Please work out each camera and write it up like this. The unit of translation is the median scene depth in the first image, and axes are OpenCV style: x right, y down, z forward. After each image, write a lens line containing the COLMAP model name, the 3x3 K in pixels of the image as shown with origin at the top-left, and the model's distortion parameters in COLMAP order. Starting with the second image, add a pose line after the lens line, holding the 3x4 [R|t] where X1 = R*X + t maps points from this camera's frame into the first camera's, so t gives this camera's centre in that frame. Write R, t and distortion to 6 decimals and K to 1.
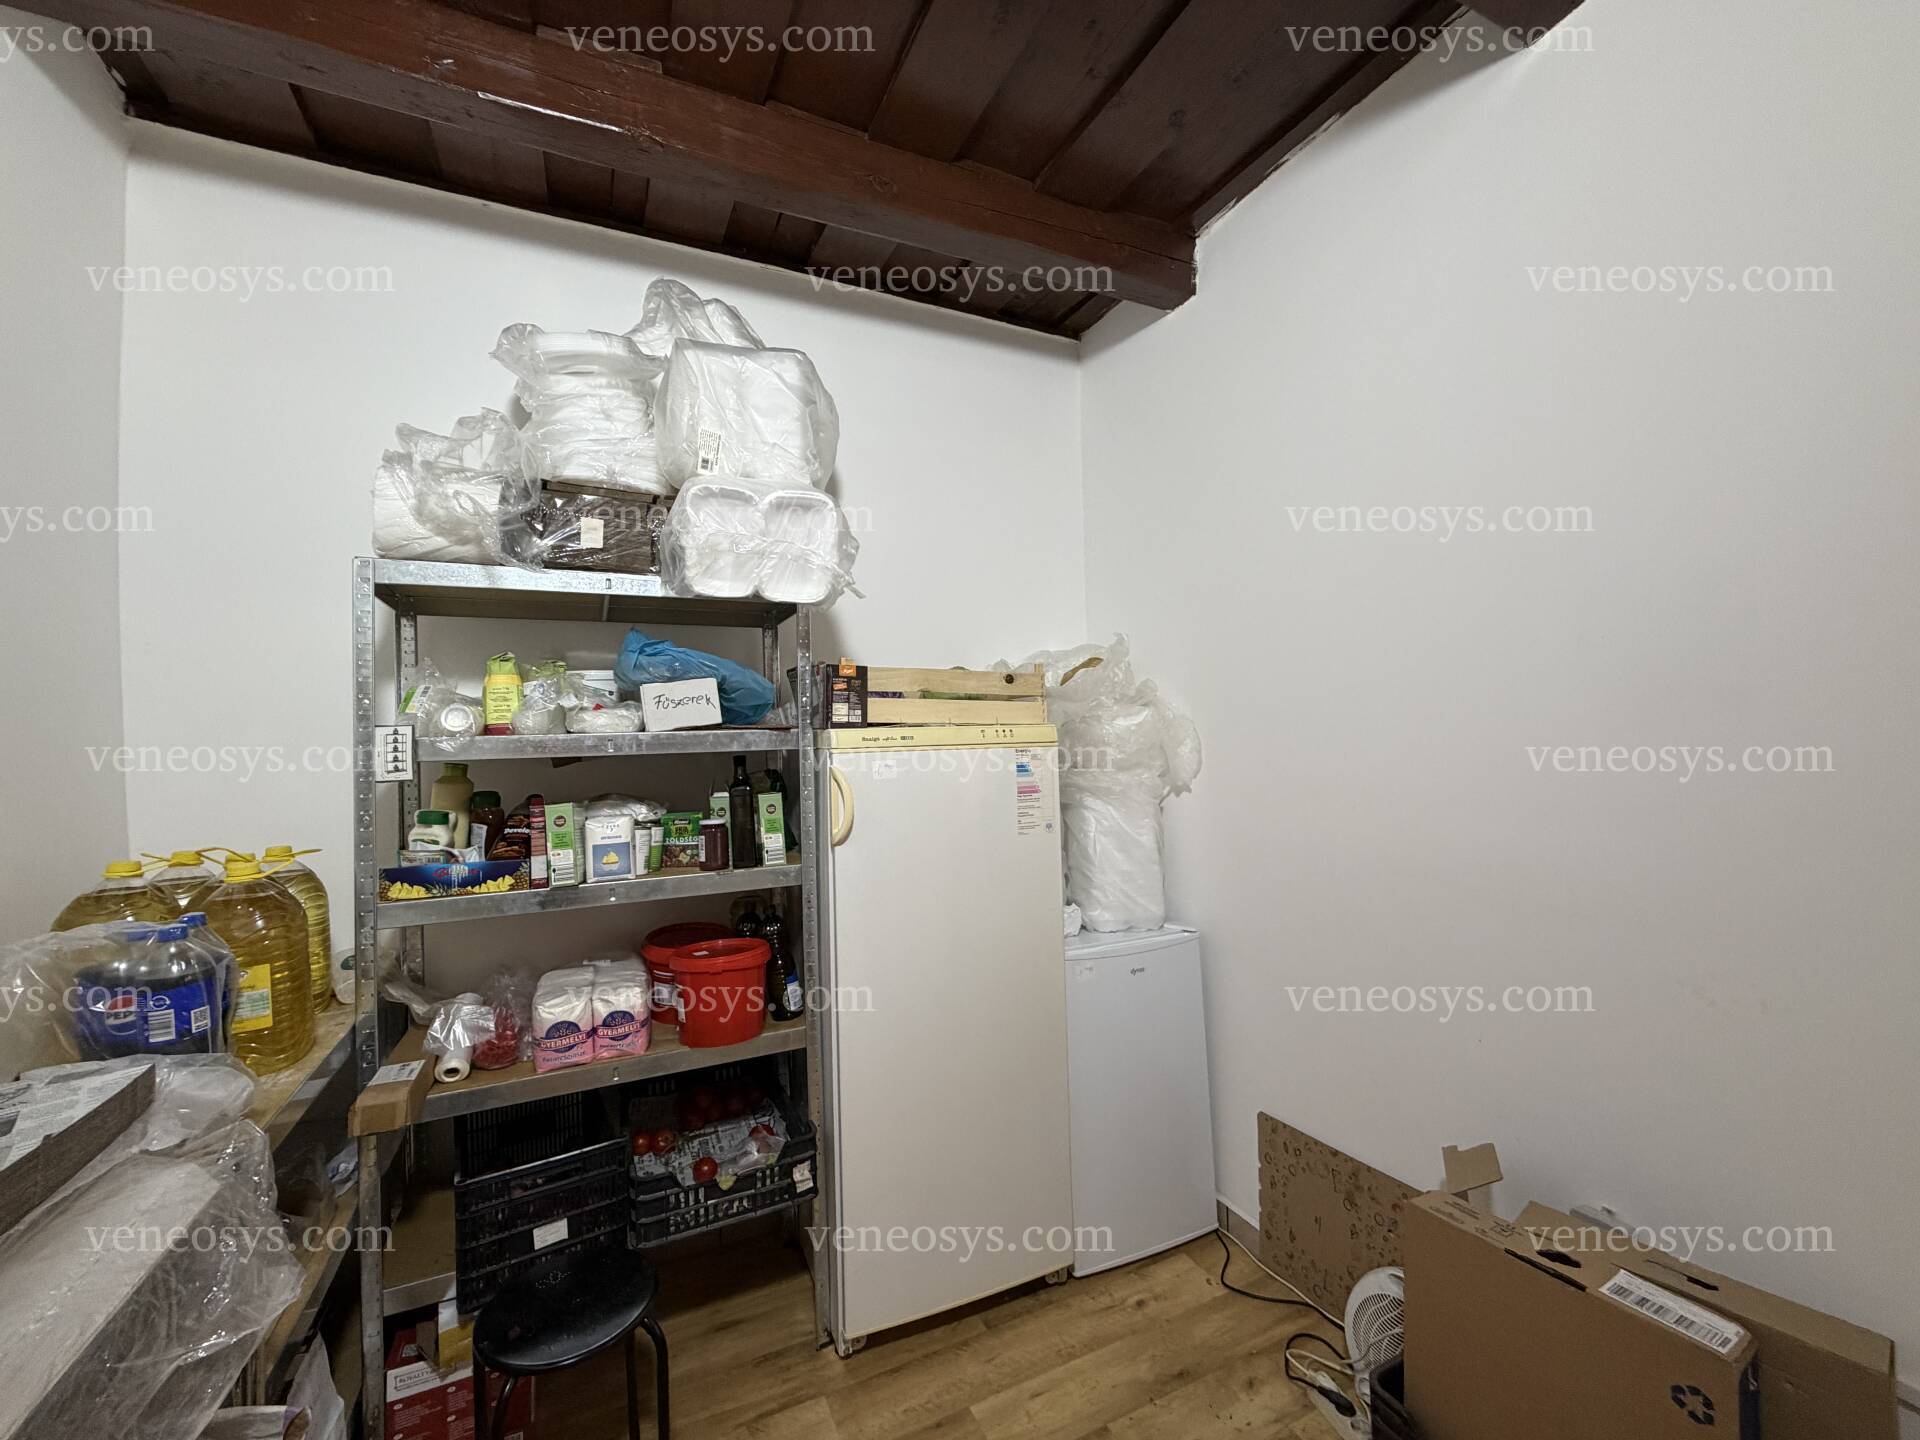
lens RADIAL K [[770.9, 0, 956.7], [0, 770.9, 721.7], [0, 0, 1]] dist [-0.001405, 0.000068]
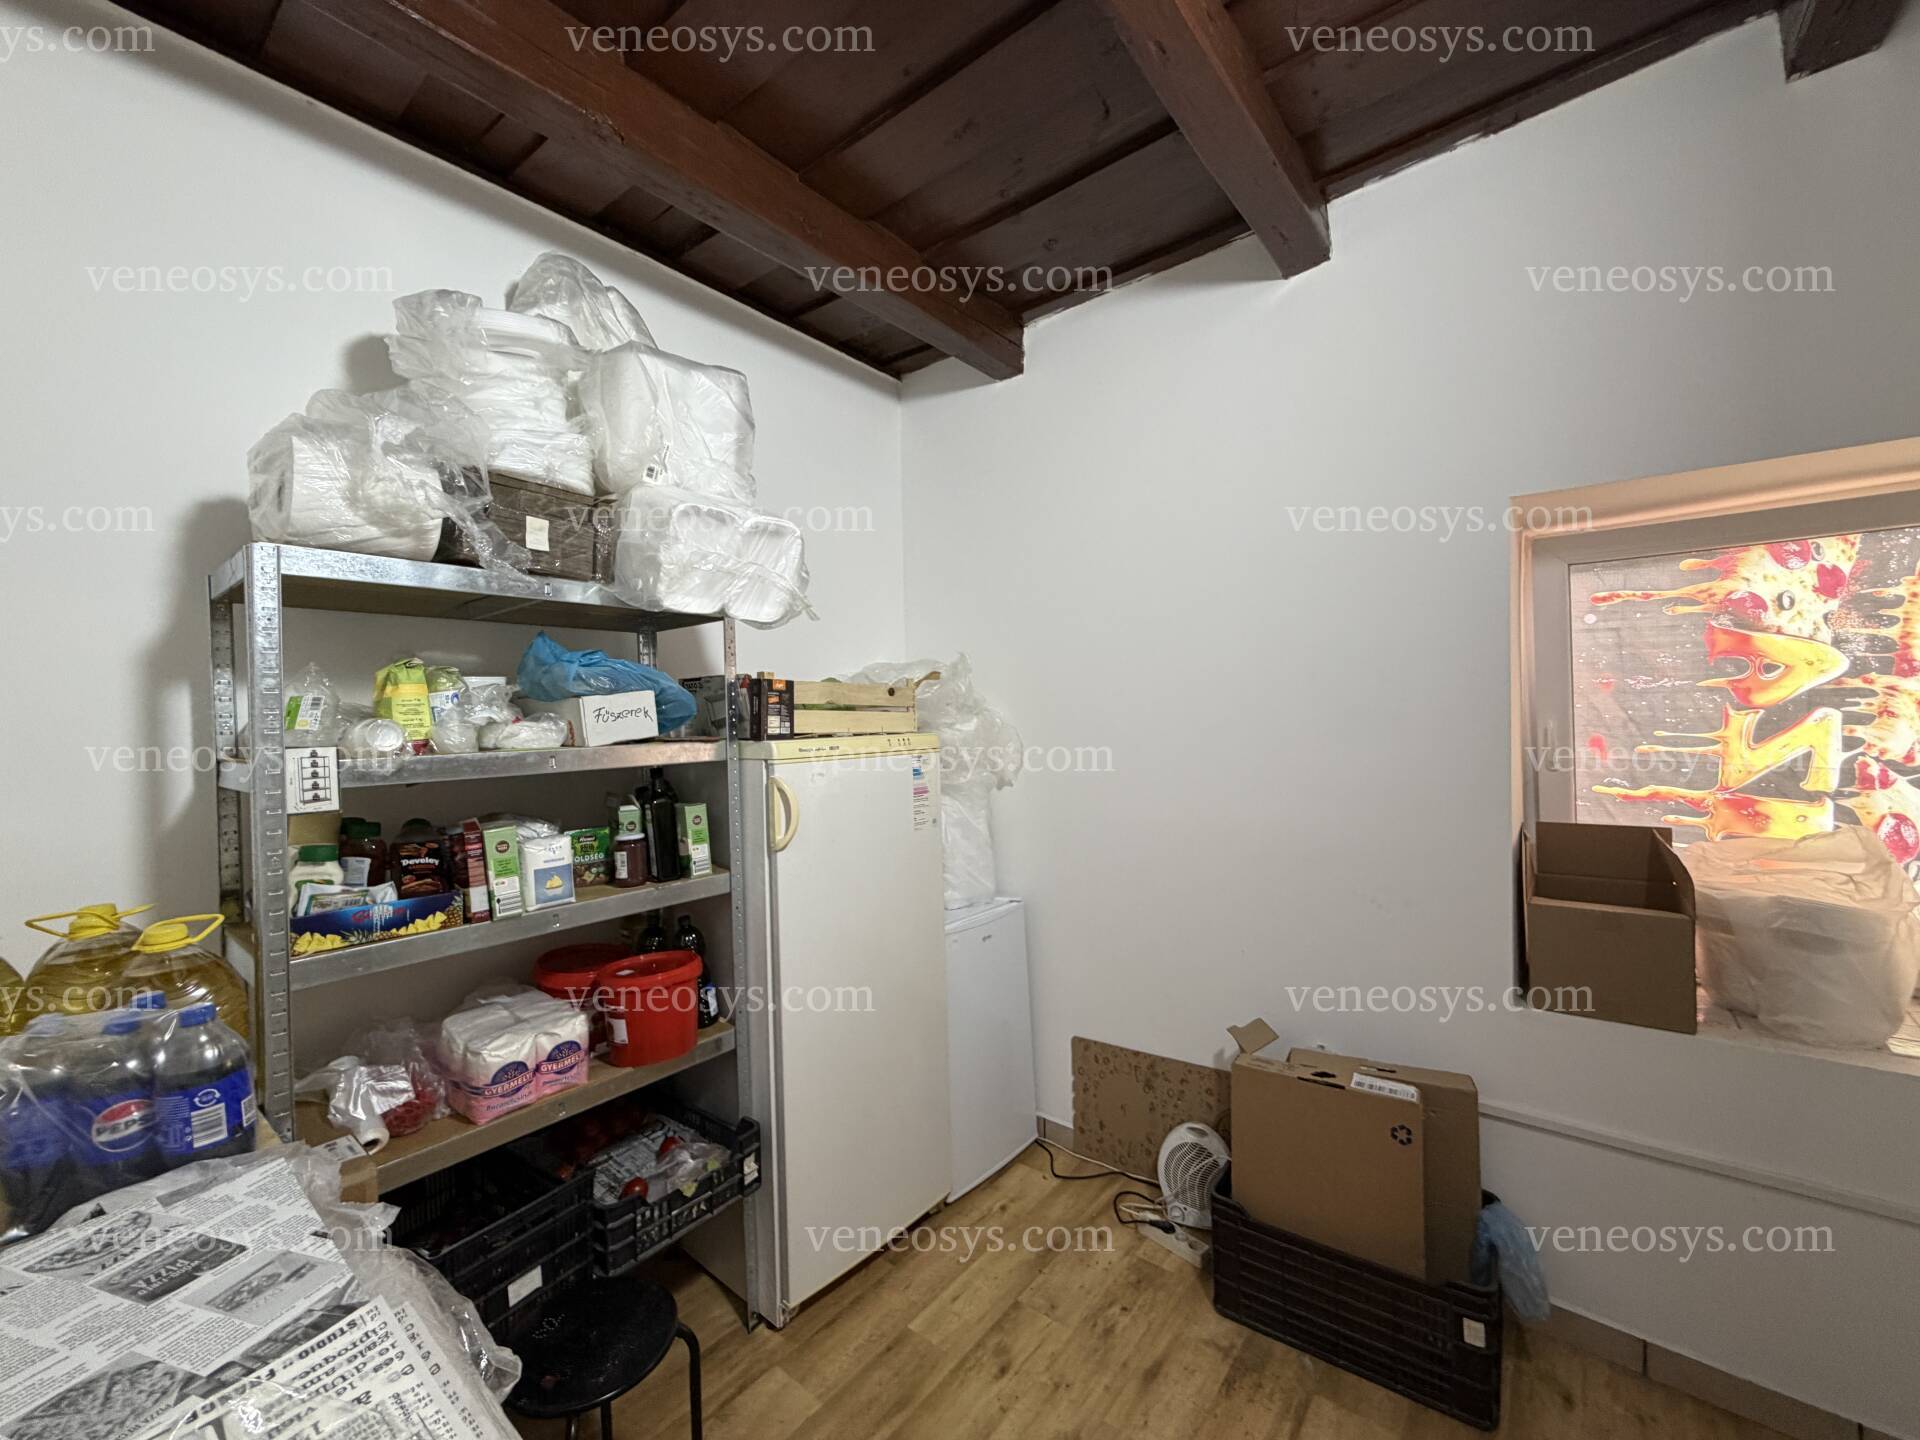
lens RADIAL K [[770.9, 0, 958.0], [0, 770.9, 722.1], [0, 0, 1]] dist [-0.001405, 0.000068]
pose [[0.896352, 0.000104, 0.443343, -0.407459], [-0.006726, 0.999888, 0.013366, -0.032658], [-0.443292, -0.014962, 0.896252, -0.054839]]
